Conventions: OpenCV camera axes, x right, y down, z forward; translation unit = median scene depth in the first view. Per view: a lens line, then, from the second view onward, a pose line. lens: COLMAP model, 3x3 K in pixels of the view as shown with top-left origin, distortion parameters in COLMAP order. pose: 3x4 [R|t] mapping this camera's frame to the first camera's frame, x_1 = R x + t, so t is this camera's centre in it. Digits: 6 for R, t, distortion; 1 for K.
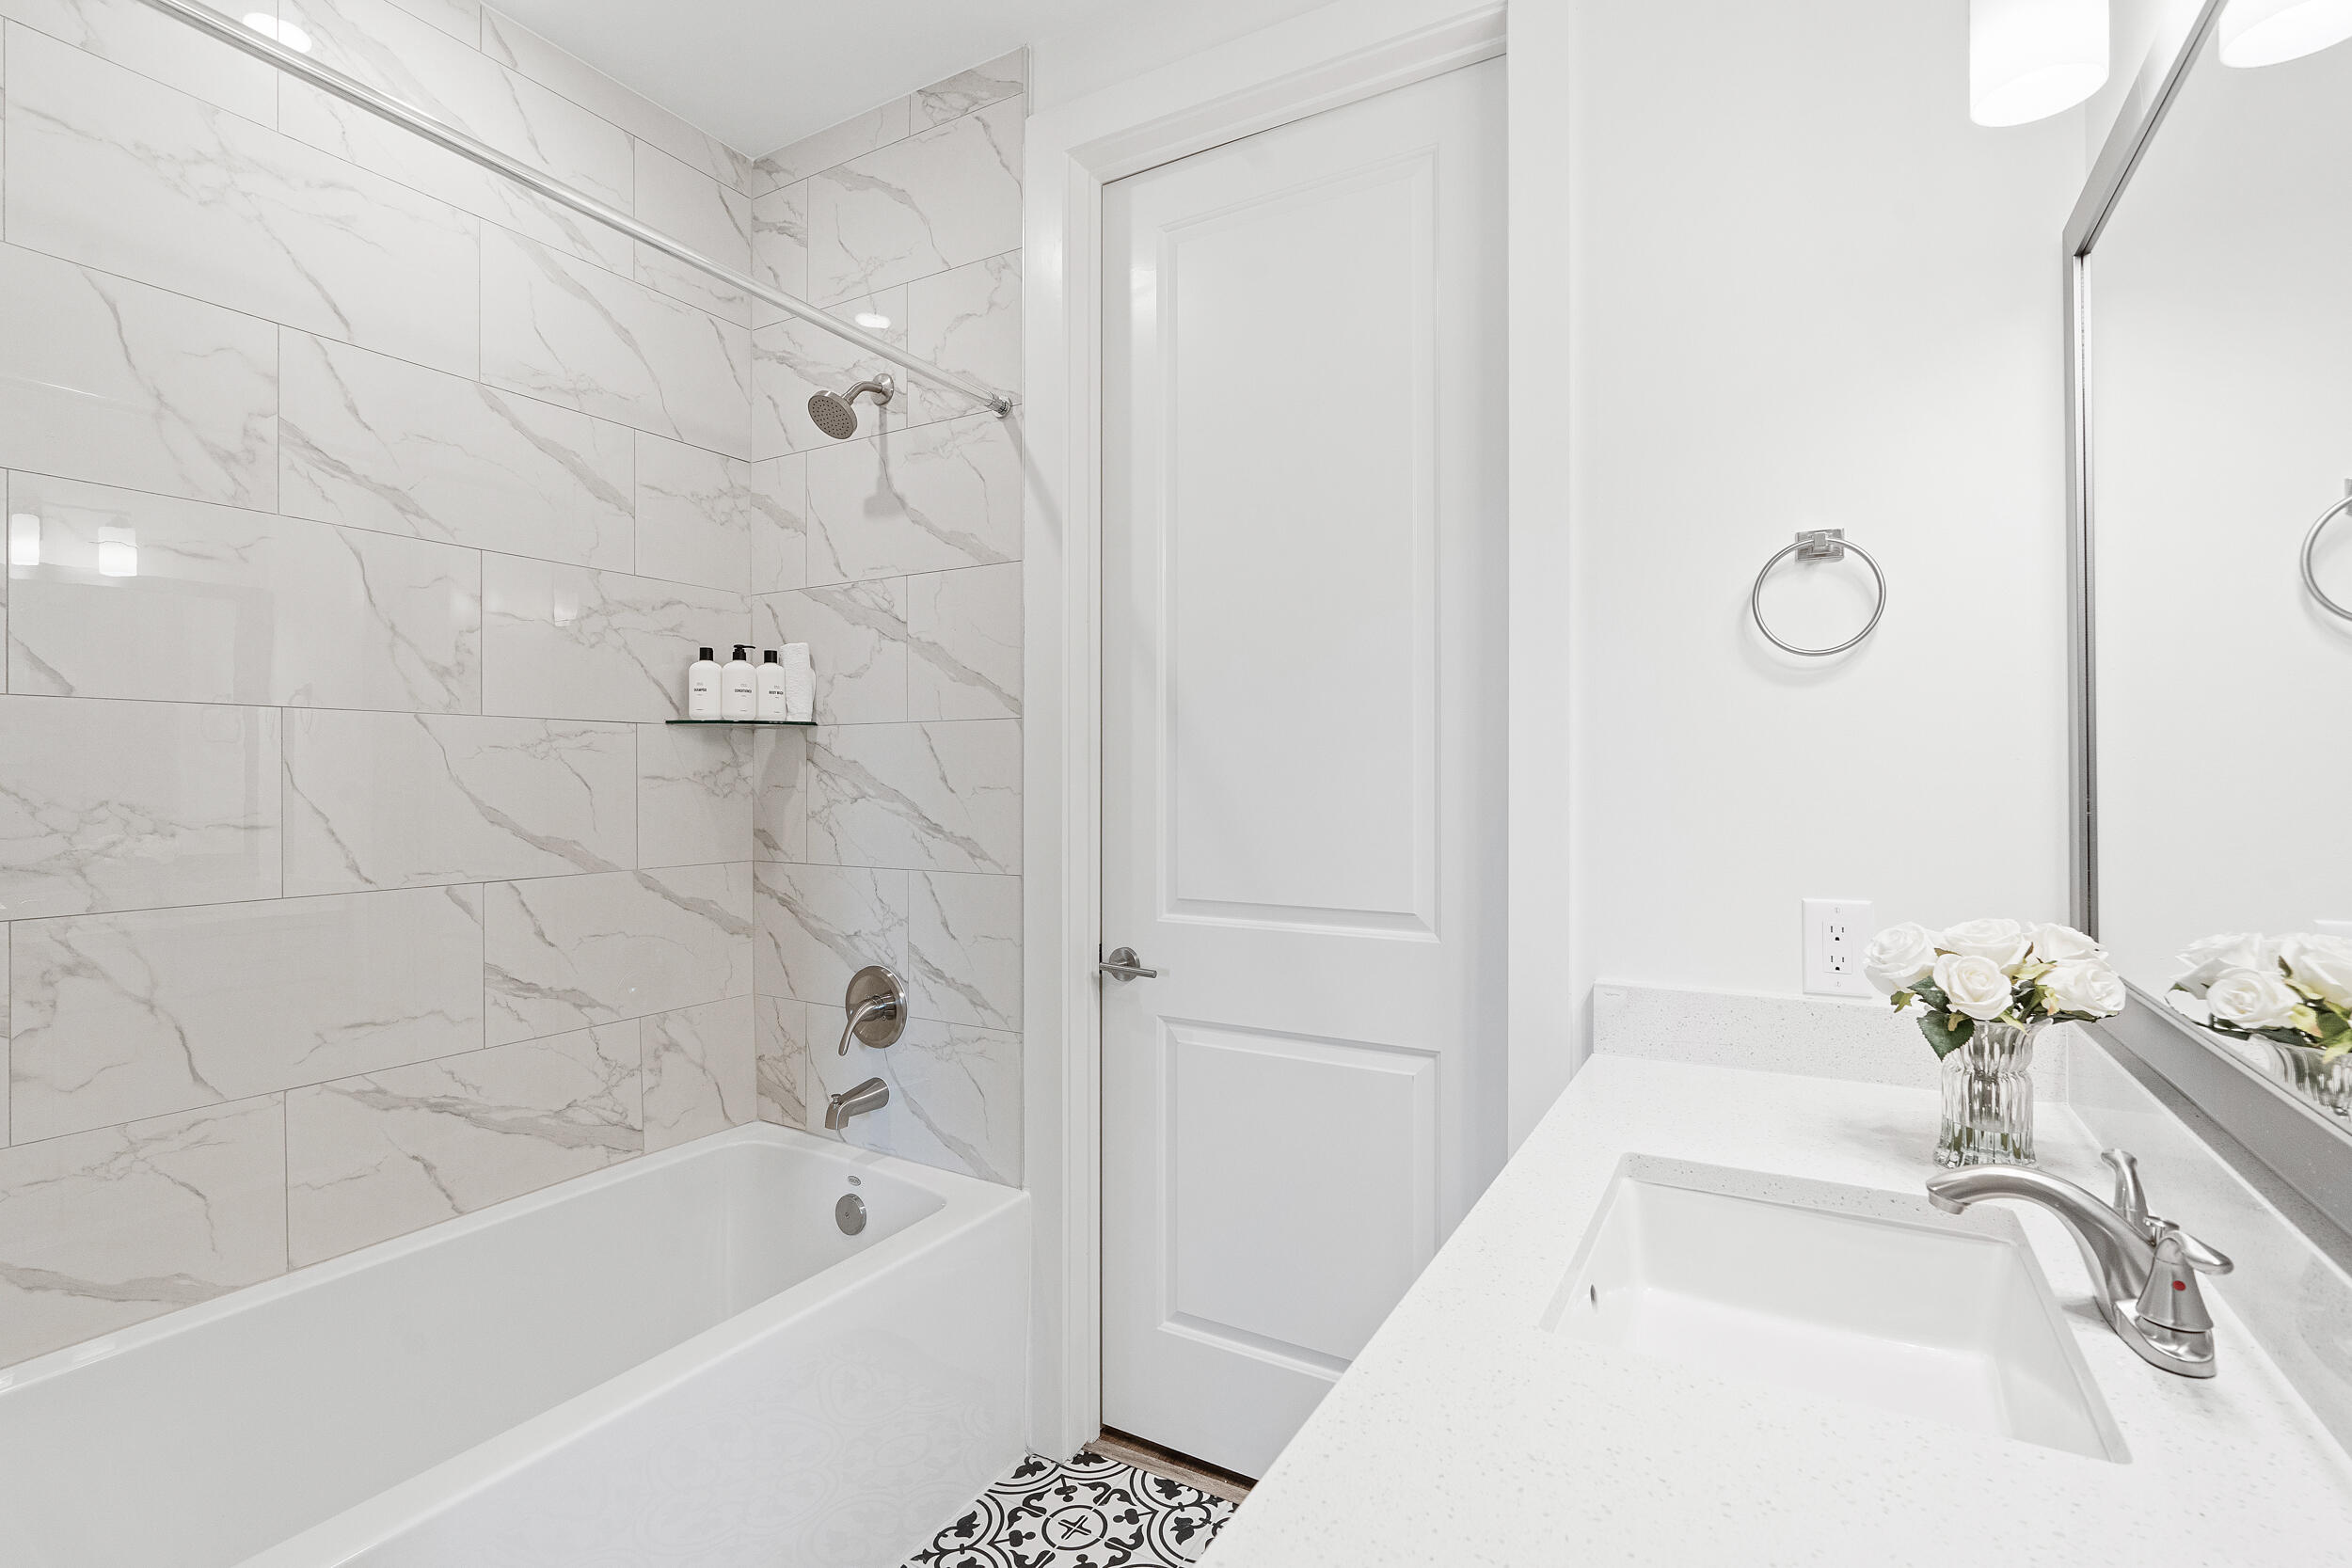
lens RADIAL K [[1067.6, 0, 1186.2], [0, 1067.6, 773.2], [0, 0, 1]] dist [-0.007255, 0.003926]
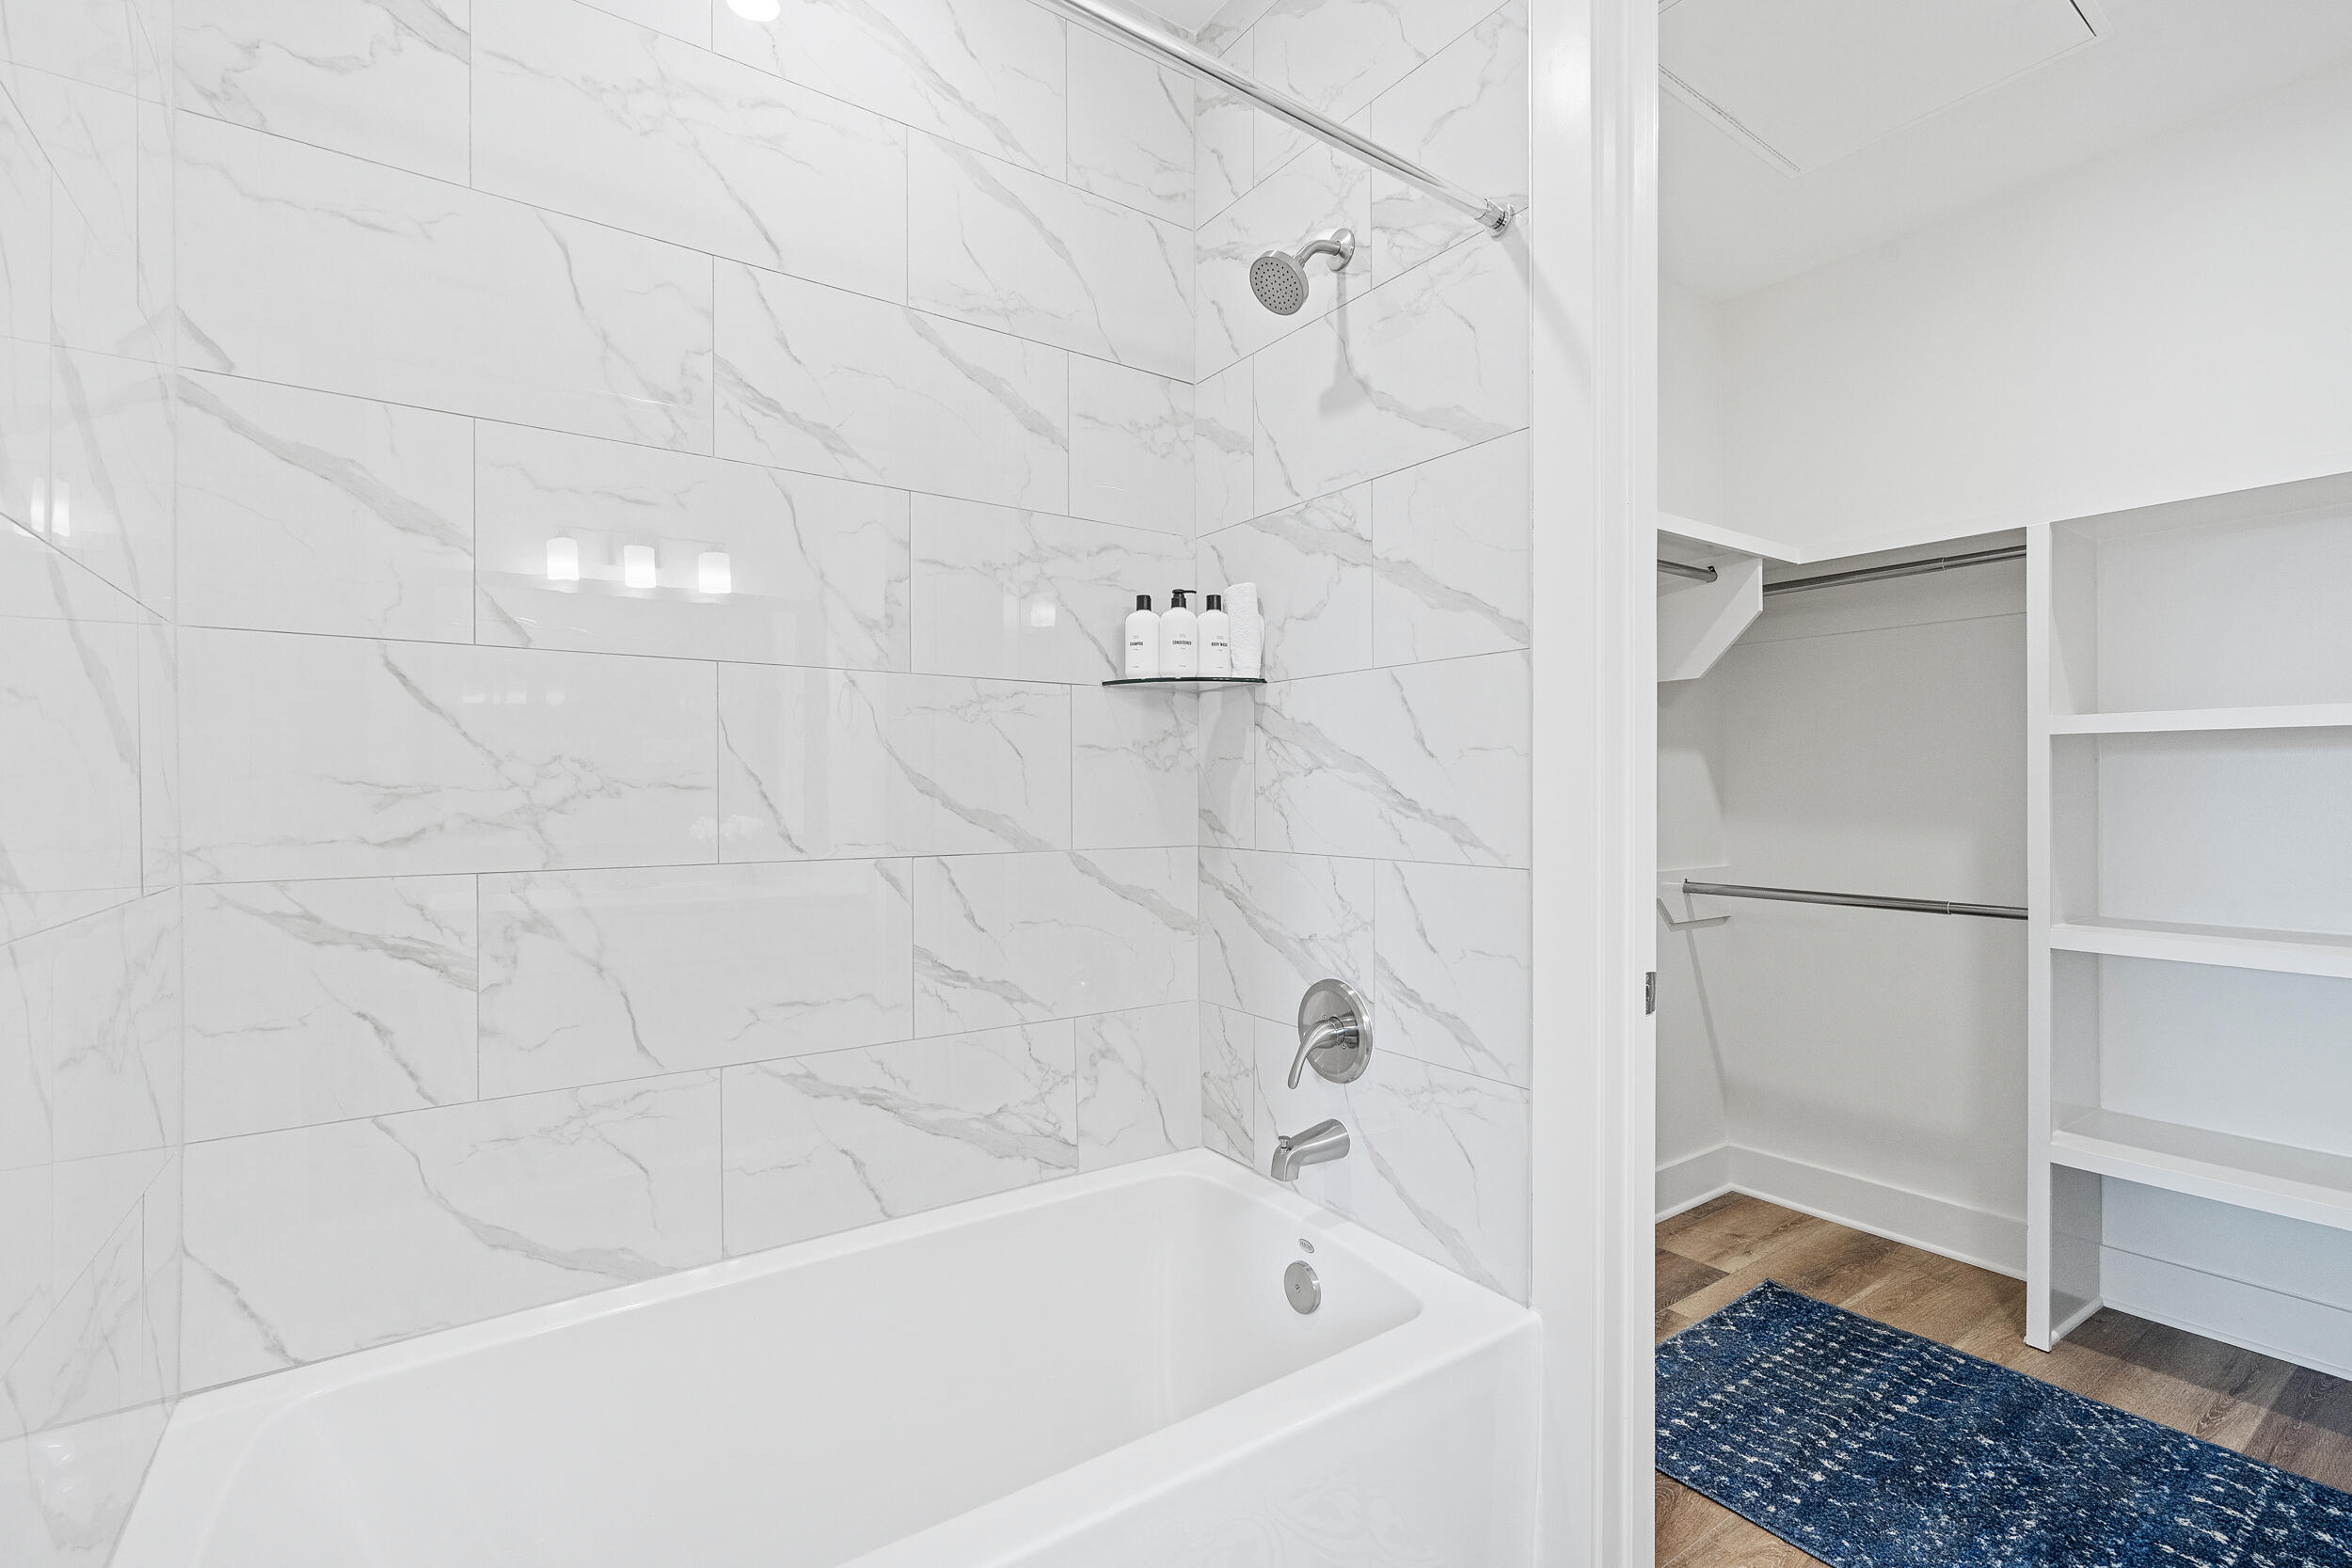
lens RADIAL K [[1067.6, 0, 1176.8], [0, 1067.6, 791.6], [0, 0, 1]] dist [-0.007255, 0.003926]
pose [[0.902443, 0.001696, -0.430806, -0.059421], [0.002635, 0.999952, 0.009456, 0.036394], [0.430802, -0.009668, 0.902395, 0.256114]]
